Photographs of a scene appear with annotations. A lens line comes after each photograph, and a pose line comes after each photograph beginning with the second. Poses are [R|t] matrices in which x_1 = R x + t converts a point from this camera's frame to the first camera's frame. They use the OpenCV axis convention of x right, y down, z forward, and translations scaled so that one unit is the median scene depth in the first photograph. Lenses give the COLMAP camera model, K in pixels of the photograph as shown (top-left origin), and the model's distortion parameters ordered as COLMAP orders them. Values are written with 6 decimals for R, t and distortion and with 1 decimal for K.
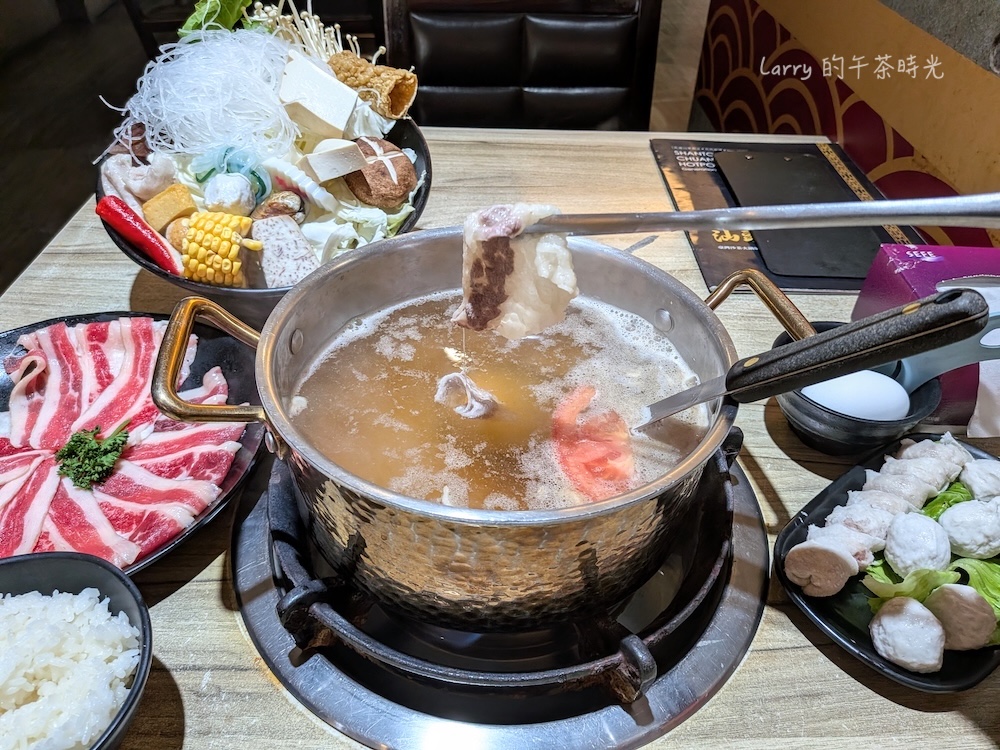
lens RADIAL K [[723.1, 0, 512.9], [0, 723.1, 374.1], [0, 0, 1]] dist [-0.006746, -0.053745]
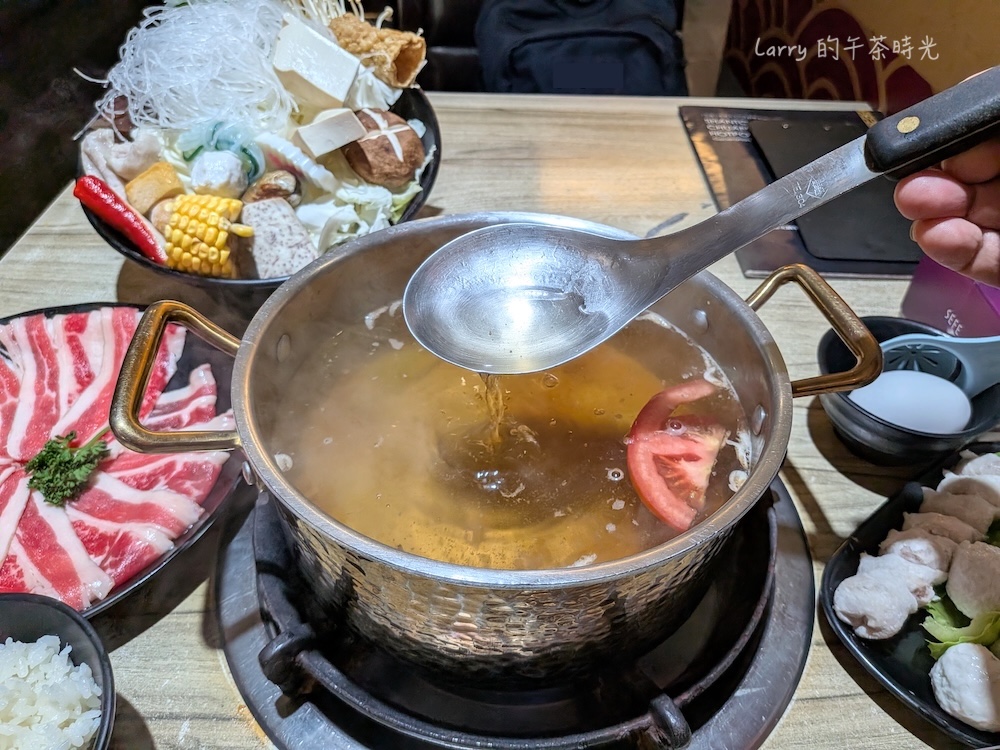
lens RADIAL K [[723.1, 0, 519.9], [0, 723.1, 356.3], [0, 0, 1]] dist [-0.006746, -0.053745]
pose [[0.999847, 0.003117, -0.017196, 0.003923], [-0.002623, 0.999586, 0.028644, -0.048212], [0.017278, -0.028595, 0.999442, 0.094939]]
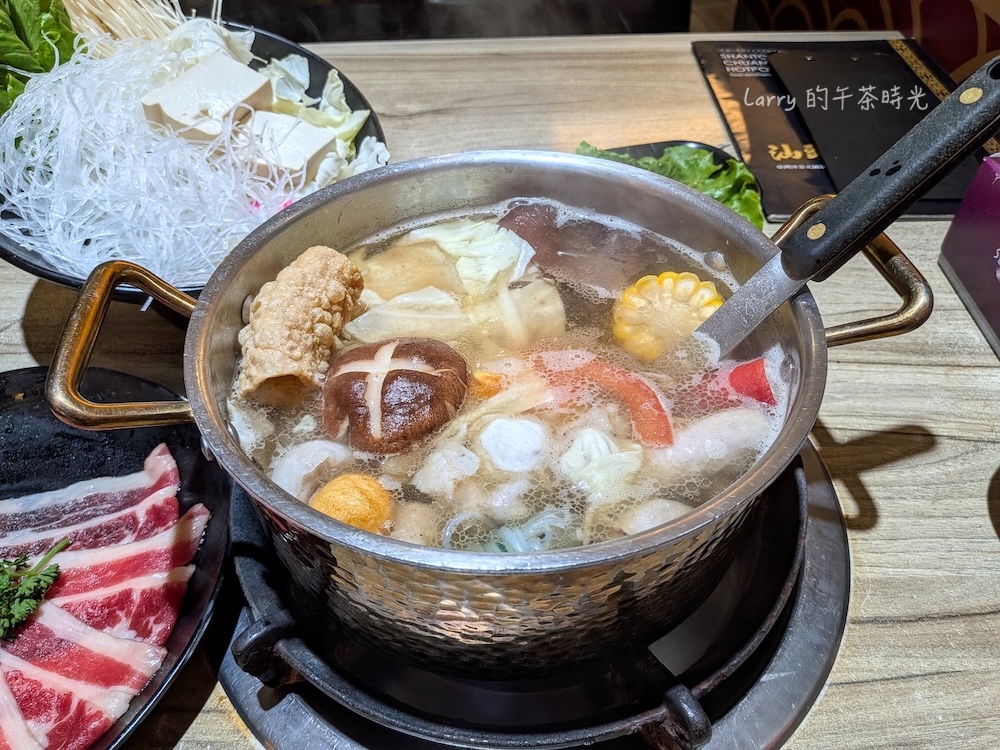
lens RADIAL K [[723.1, 0, 506.2], [0, 723.1, 375.3], [0, 0, 1]] dist [-0.006746, -0.053745]
pose [[0.997798, -0.023260, -0.062116, 0.023876], [0.029164, 0.994963, 0.095911, -0.032561], [0.059572, -0.097511, 0.993450, 0.171705]]
